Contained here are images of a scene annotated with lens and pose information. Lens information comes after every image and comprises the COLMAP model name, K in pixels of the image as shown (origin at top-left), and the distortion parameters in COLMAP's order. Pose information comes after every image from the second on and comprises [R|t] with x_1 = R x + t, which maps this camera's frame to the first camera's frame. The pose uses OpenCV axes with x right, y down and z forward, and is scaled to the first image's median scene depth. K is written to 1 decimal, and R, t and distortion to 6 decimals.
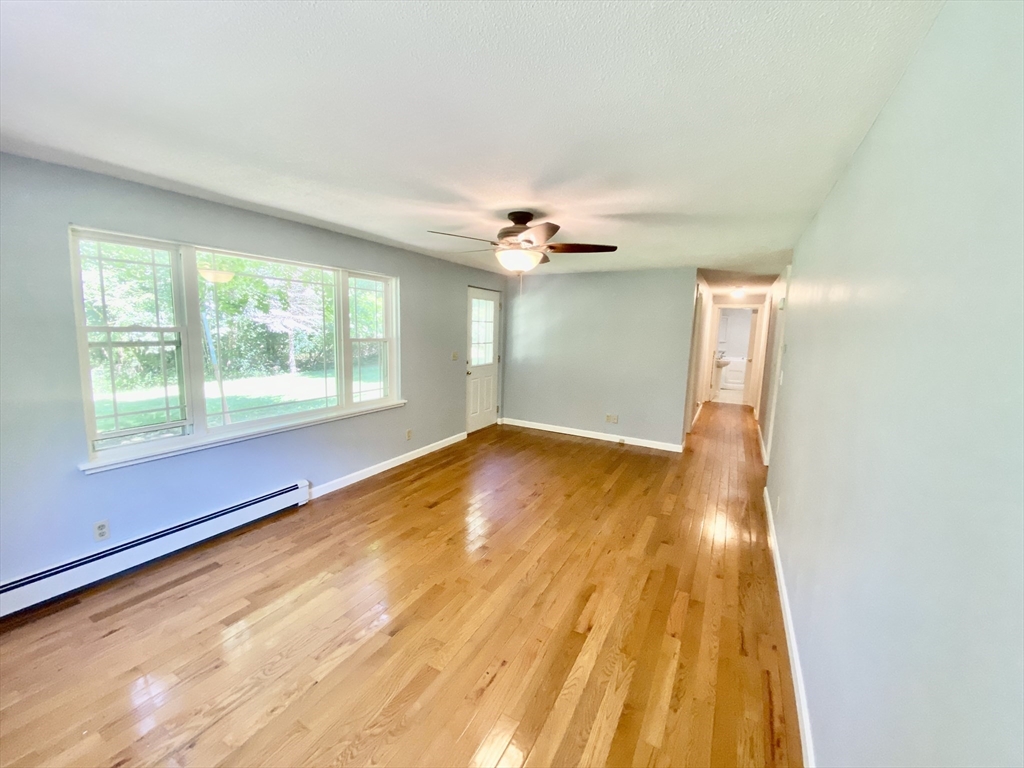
lens RADIAL K [[415.6, 0, 511.3], [0, 415.6, 380.9], [0, 0, 1]] dist [0.021049, -0.000608]
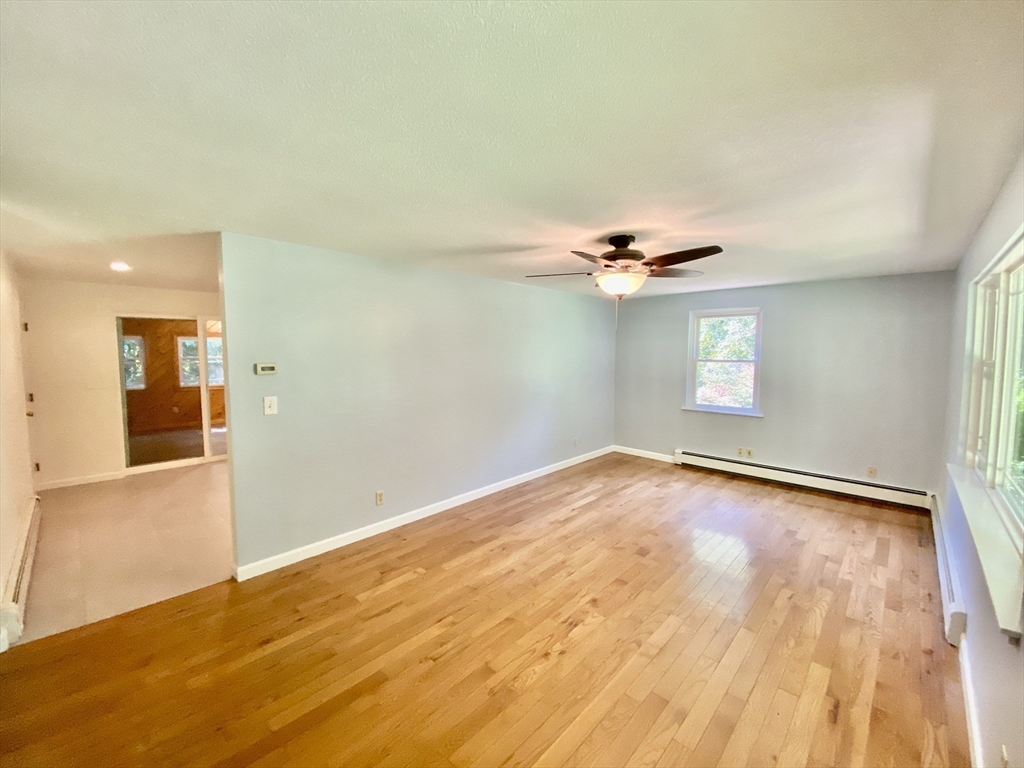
lens RADIAL K [[415.6, 0, 513.8], [0, 415.6, 375.7], [0, 0, 1]] dist [0.021049, -0.000608]
pose [[-0.963947, -0.053673, 0.260625, -0.006204], [0.000649, 0.978969, 0.204009, -0.360115], [-0.266093, 0.196823, -0.943639, 2.632385]]
